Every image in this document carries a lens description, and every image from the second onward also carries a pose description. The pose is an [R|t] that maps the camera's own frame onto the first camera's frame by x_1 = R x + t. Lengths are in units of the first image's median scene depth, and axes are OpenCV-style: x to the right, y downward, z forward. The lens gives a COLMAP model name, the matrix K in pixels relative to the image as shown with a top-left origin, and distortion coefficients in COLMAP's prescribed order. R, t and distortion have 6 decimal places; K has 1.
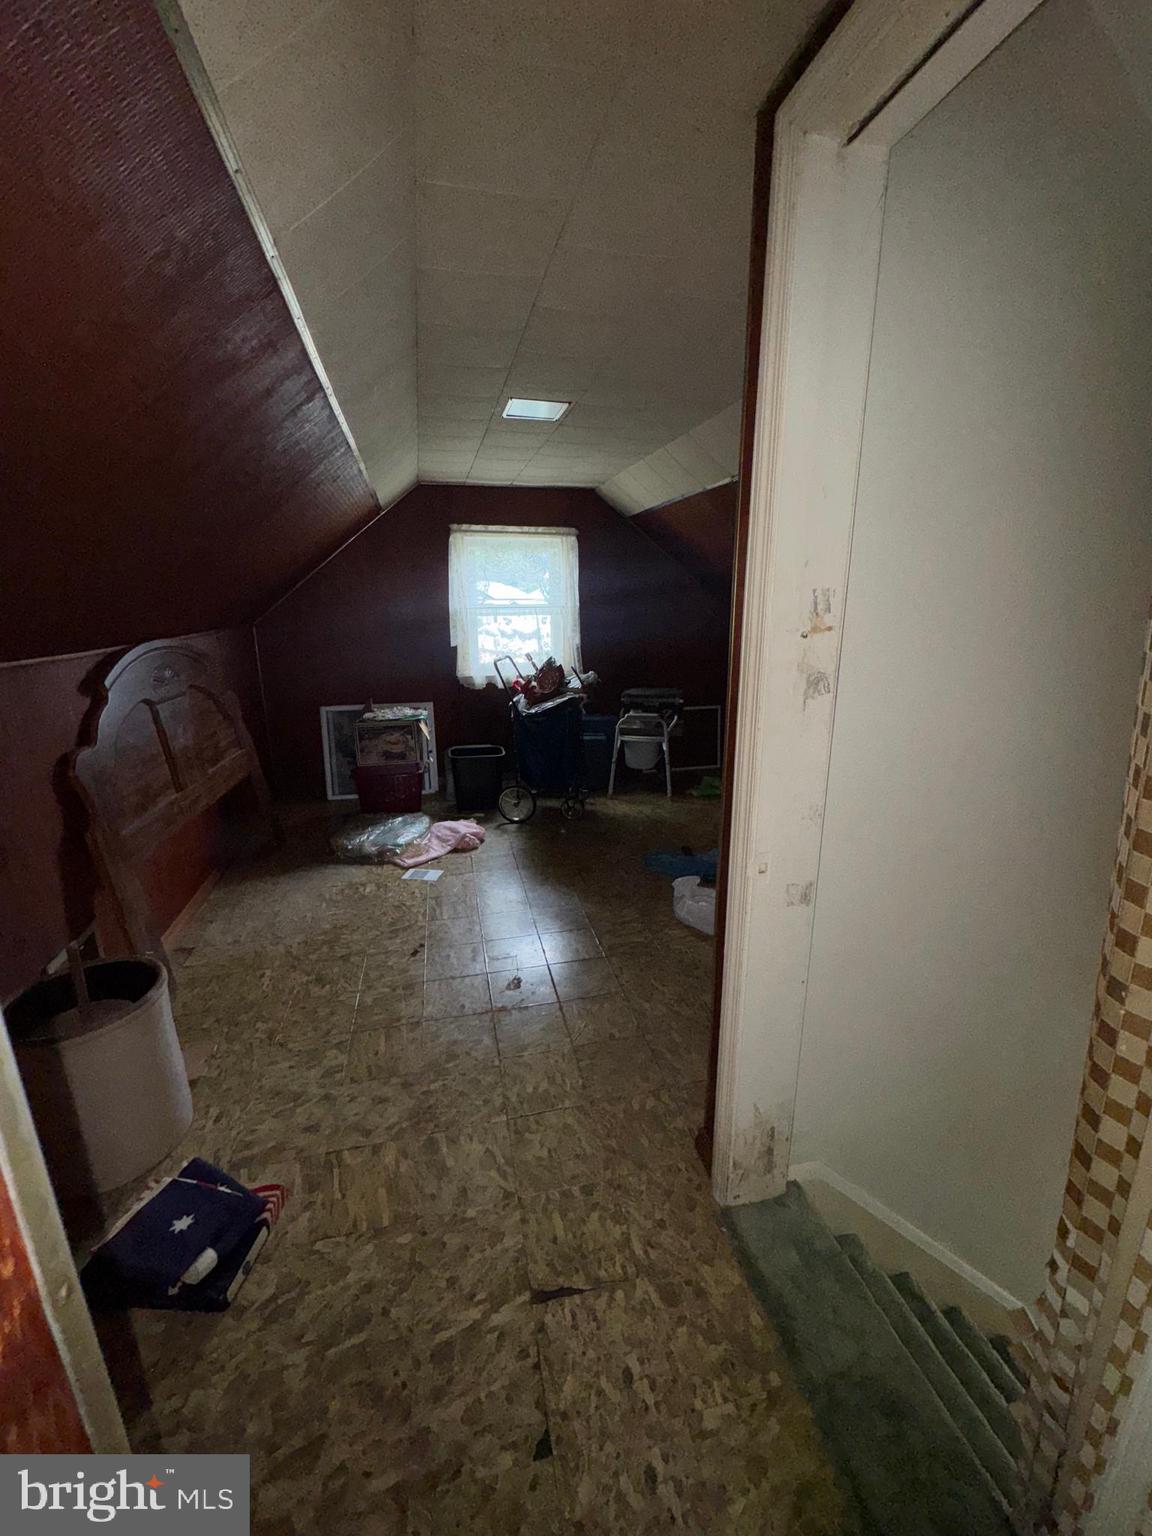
lens RADIAL K [[612.1, 0, 576.0], [0, 612.1, 768.0], [0, 0, 1]] dist [-0.002576, -0.000053]
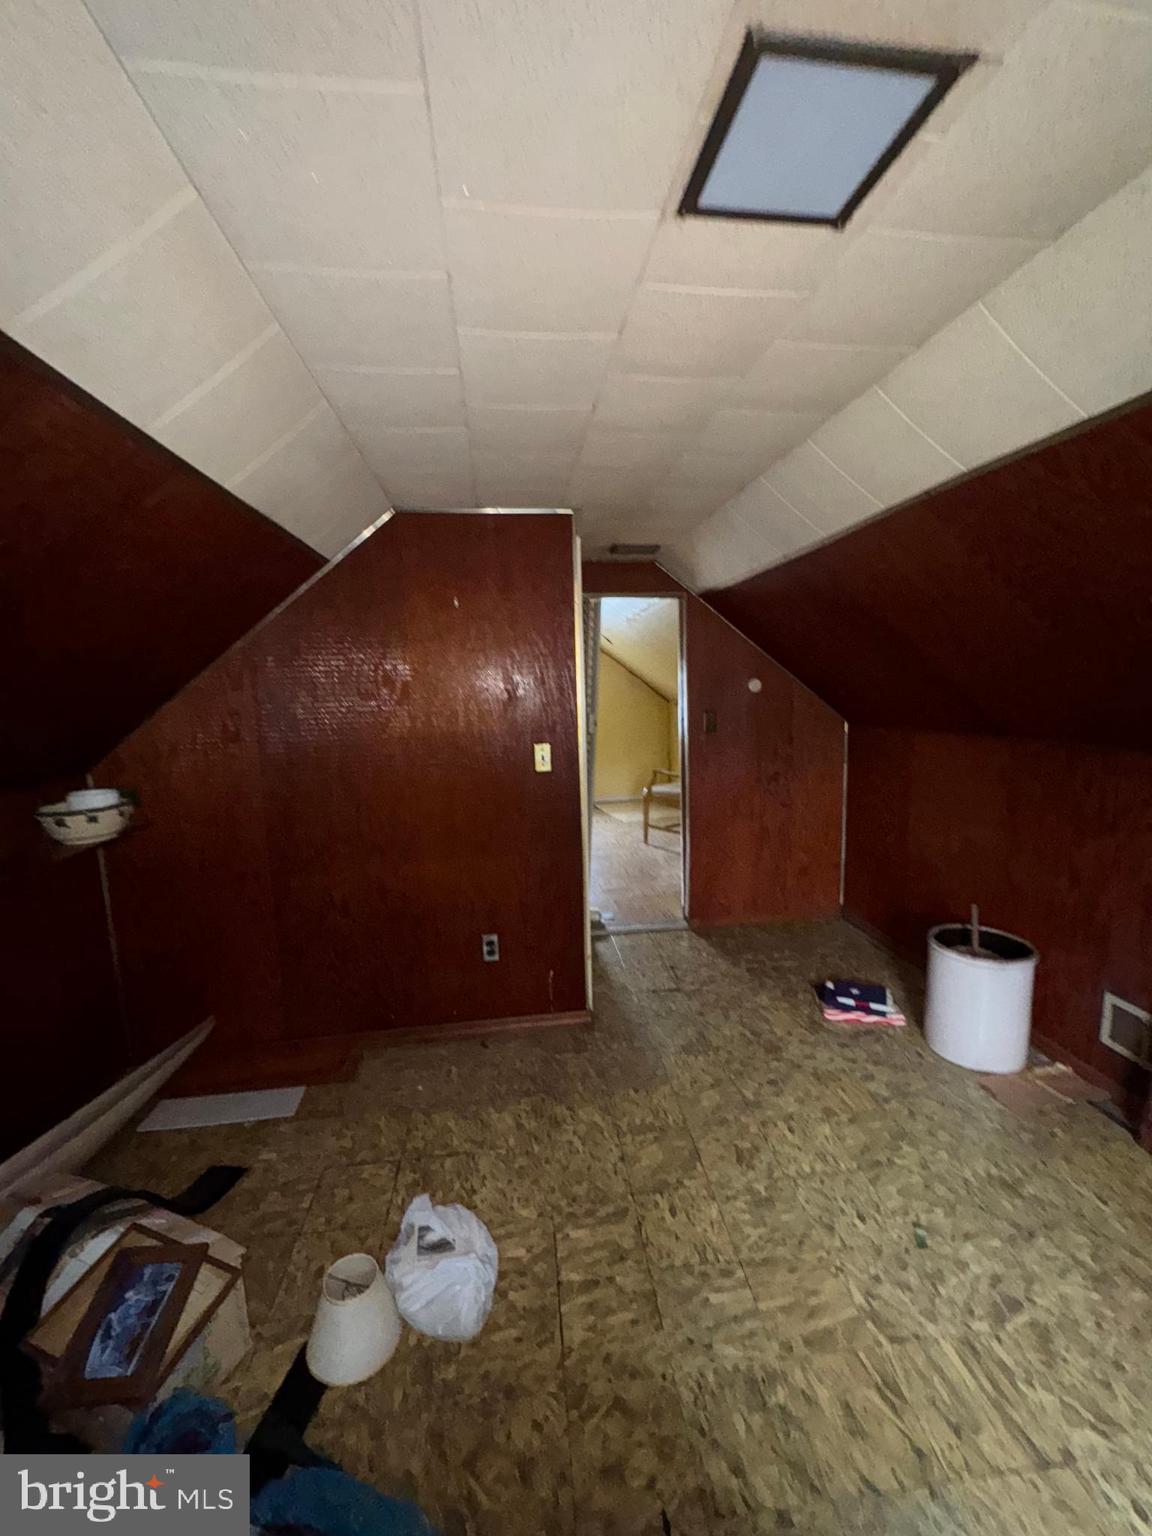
lens RADIAL K [[612.1, 0, 576.0], [0, 612.1, 768.0], [0, 0, 1]] dist [-0.002576, -0.000053]
pose [[-0.992273, 0.024818, 0.121564, 0.018696], [0.070669, 0.918374, 0.389351, -0.633308], [-0.101979, 0.394934, -0.913032, 2.066201]]
